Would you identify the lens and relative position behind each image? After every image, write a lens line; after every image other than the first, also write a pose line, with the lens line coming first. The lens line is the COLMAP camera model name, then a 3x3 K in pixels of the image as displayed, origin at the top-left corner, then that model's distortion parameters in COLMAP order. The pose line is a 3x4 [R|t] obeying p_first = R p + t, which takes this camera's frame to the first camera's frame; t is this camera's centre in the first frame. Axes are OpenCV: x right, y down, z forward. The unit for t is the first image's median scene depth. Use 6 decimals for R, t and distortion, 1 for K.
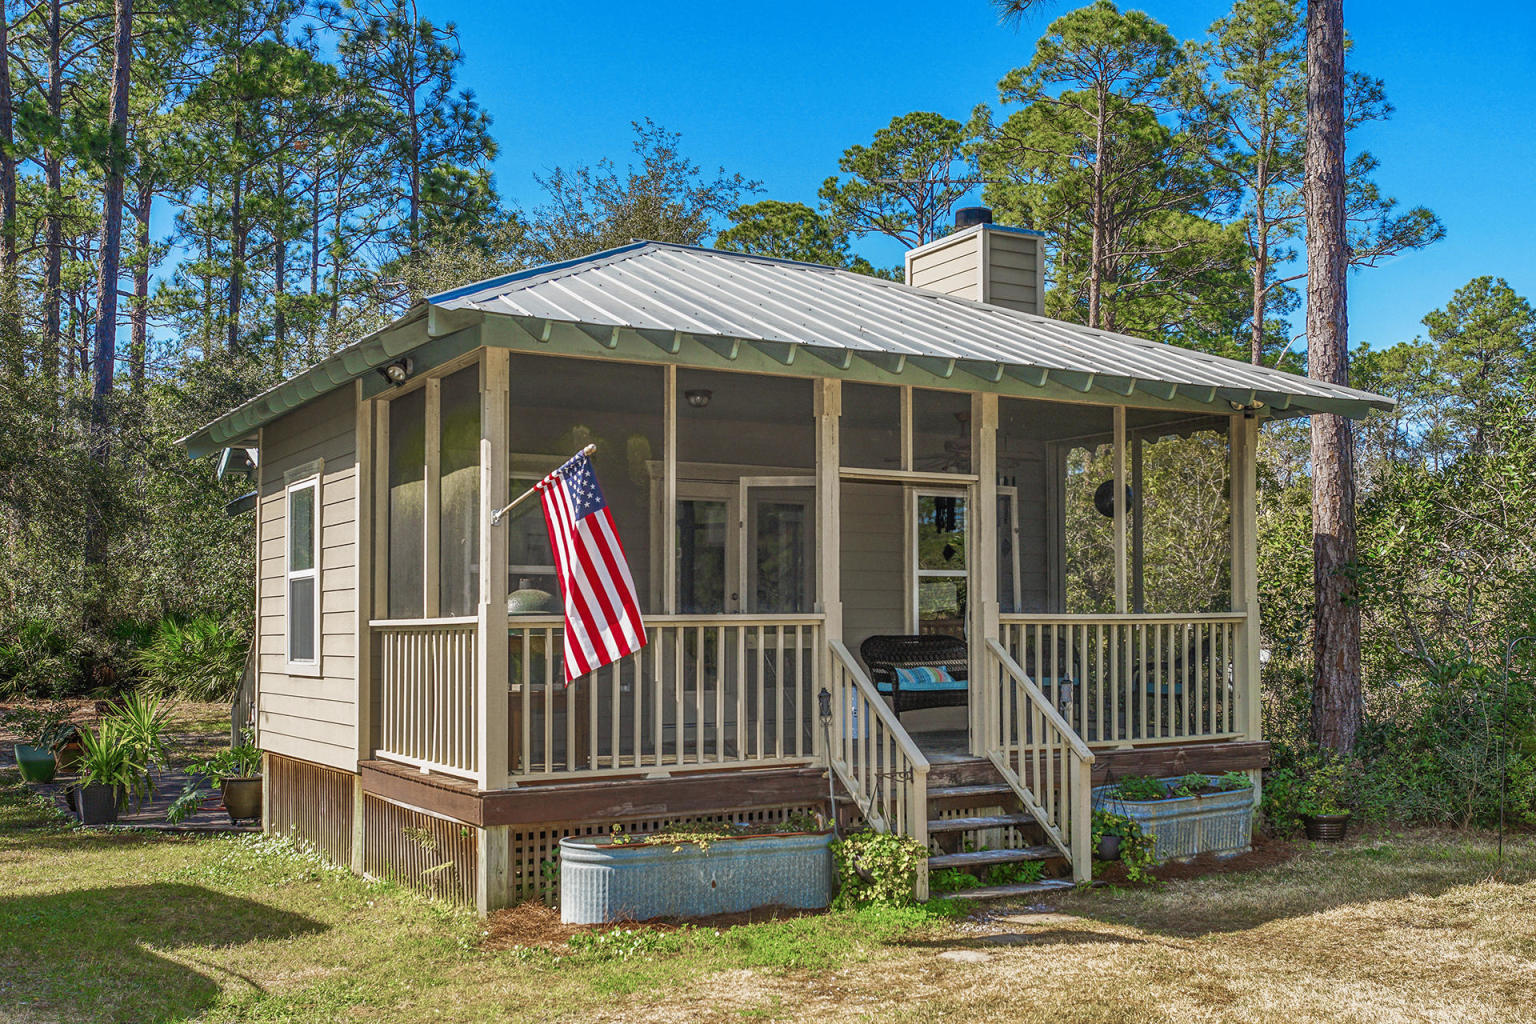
lens RADIAL K [[1607.6, 0, 768.6], [0, 1607.6, 514.2], [0, 0, 1]] dist [0.008104, 0.000000]
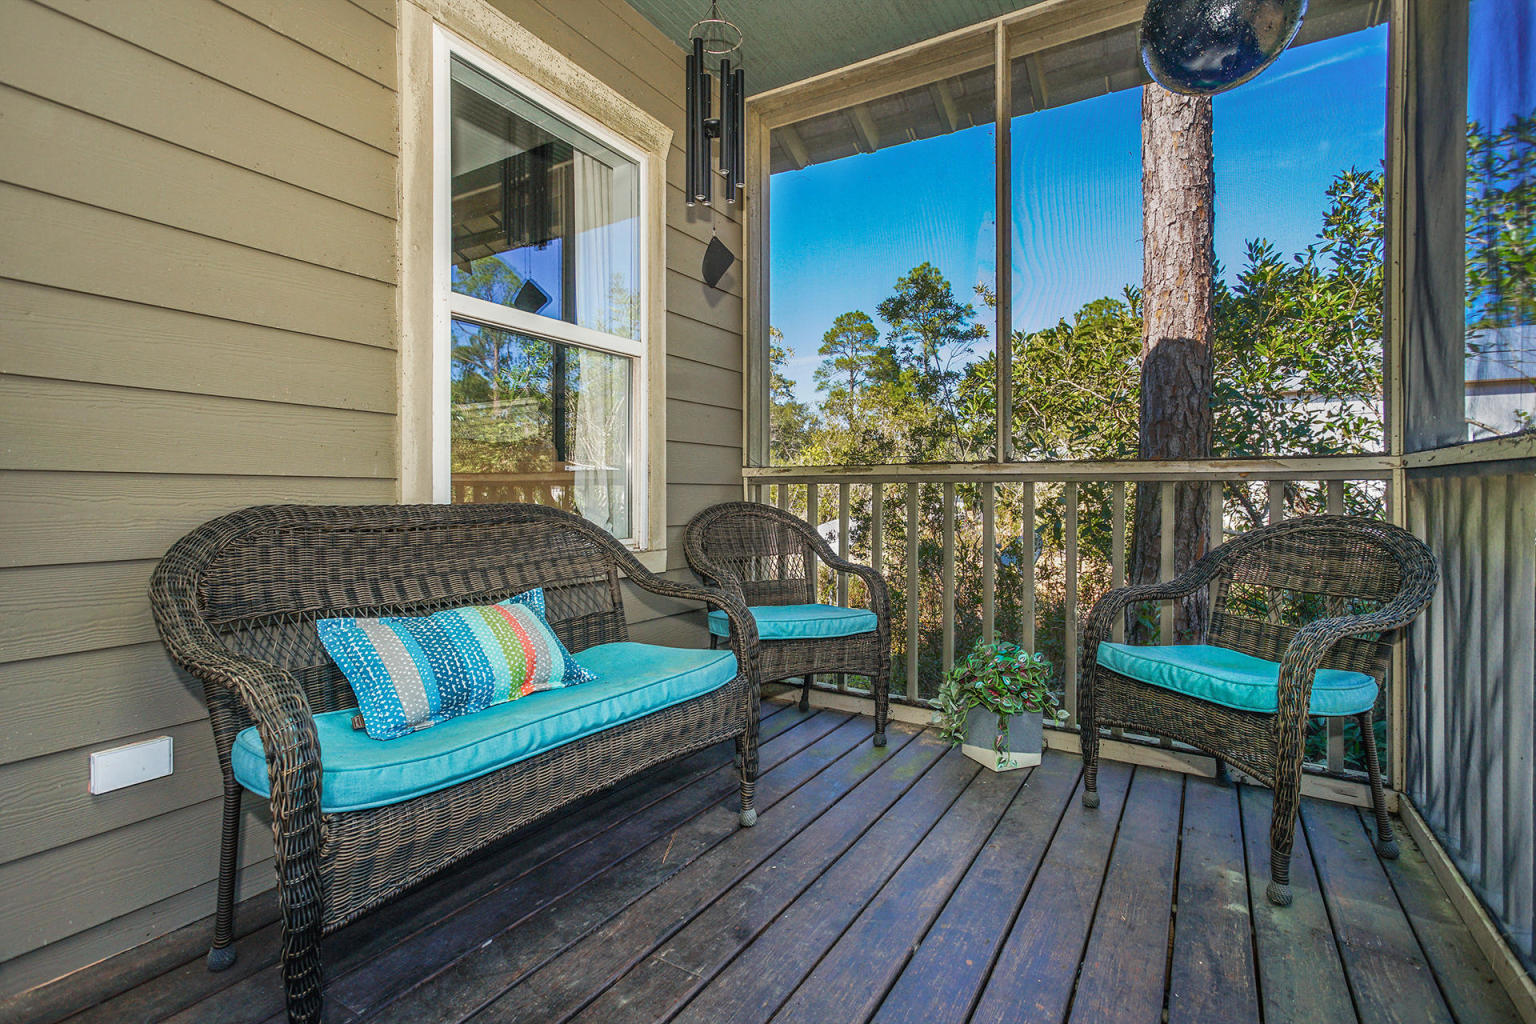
lens RADIAL K [[747.9, 0, 765.6], [0, 747.9, 508.0], [0, 0, 1]] dist [0.001404, 0.000071]
pose [[0.870285, 0.002776, 0.492542, 0.075404], [-0.040426, 0.997013, 0.065810, 0.063779], [-0.490888, -0.077185, 0.867797, 0.844026]]
